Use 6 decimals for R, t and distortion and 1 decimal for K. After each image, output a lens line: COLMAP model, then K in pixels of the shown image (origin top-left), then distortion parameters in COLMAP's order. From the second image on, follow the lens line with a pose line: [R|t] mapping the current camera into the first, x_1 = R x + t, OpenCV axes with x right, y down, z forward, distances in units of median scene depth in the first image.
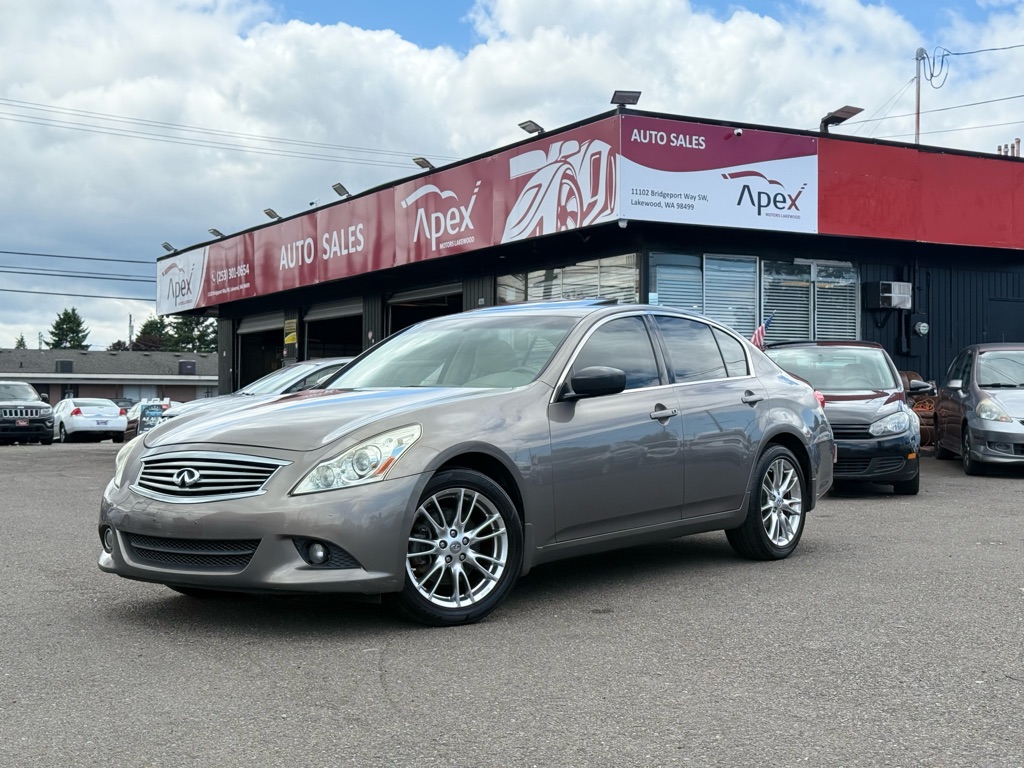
lens RADIAL K [[1395.6, 0, 502.4], [0, 1395.6, 400.4], [0, 0, 1]] dist [0.138461, -0.142759]
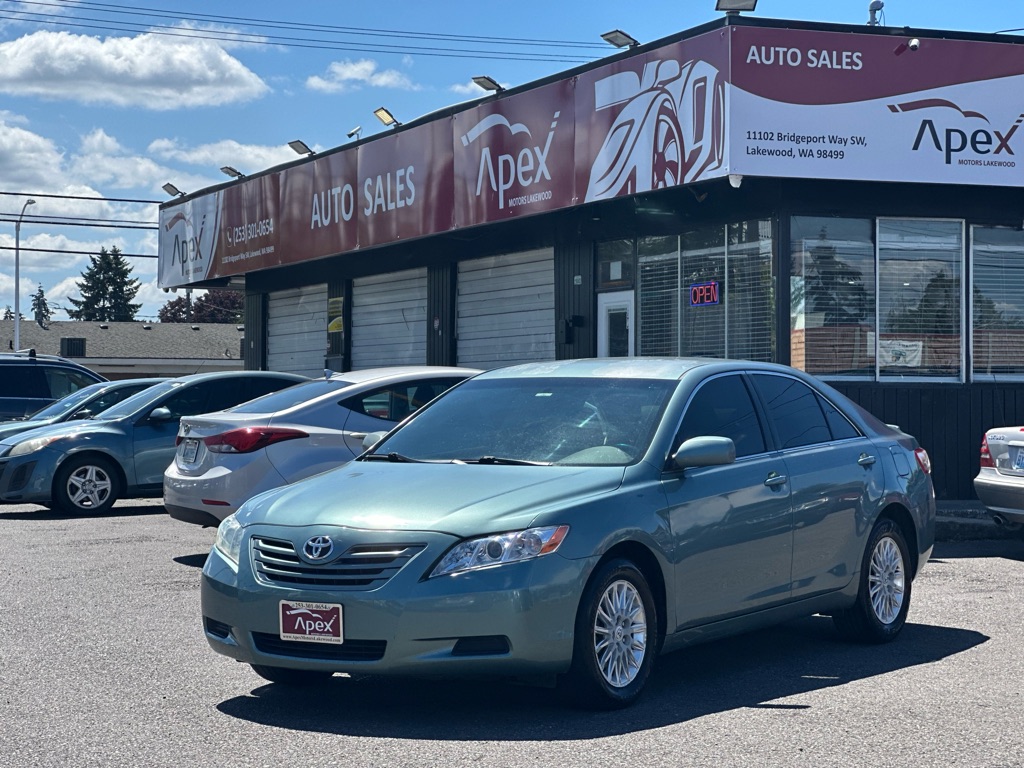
lens RADIAL K [[2239.4, 0, 516.8], [0, 2239.4, 363.9], [0, 0, 1]] dist [-0.109038, 4.642973]
pose [[0.992524, 0.000015, -0.122051, 0.104517], [-0.001212, 0.999952, -0.009735, -0.022926], [0.122045, 0.009810, 0.992476, -0.102896]]
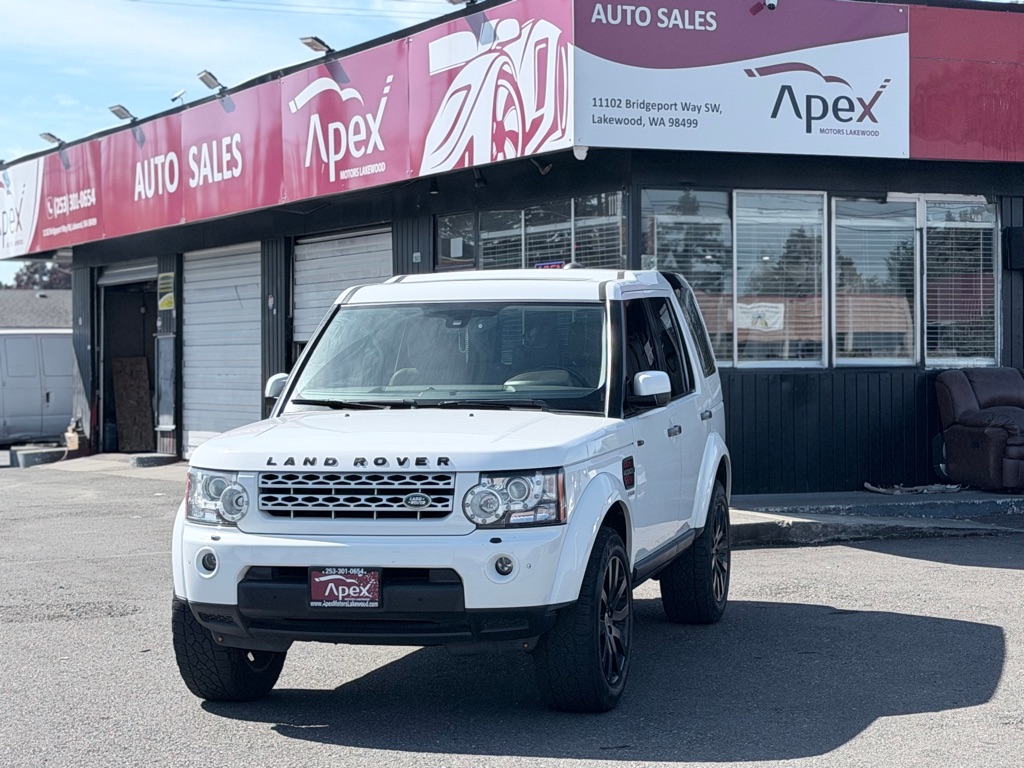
lens RADIAL K [[2221.3, 0, 512.5], [0, 2221.3, 397.2], [0, 0, 1]] dist [0.141286, 0.000712]
pose [[0.997879, -0.006122, -0.064810, 0.110228], [0.007696, 0.999681, 0.024053, -0.036785], [0.064642, -0.024500, 0.997608, -0.010402]]
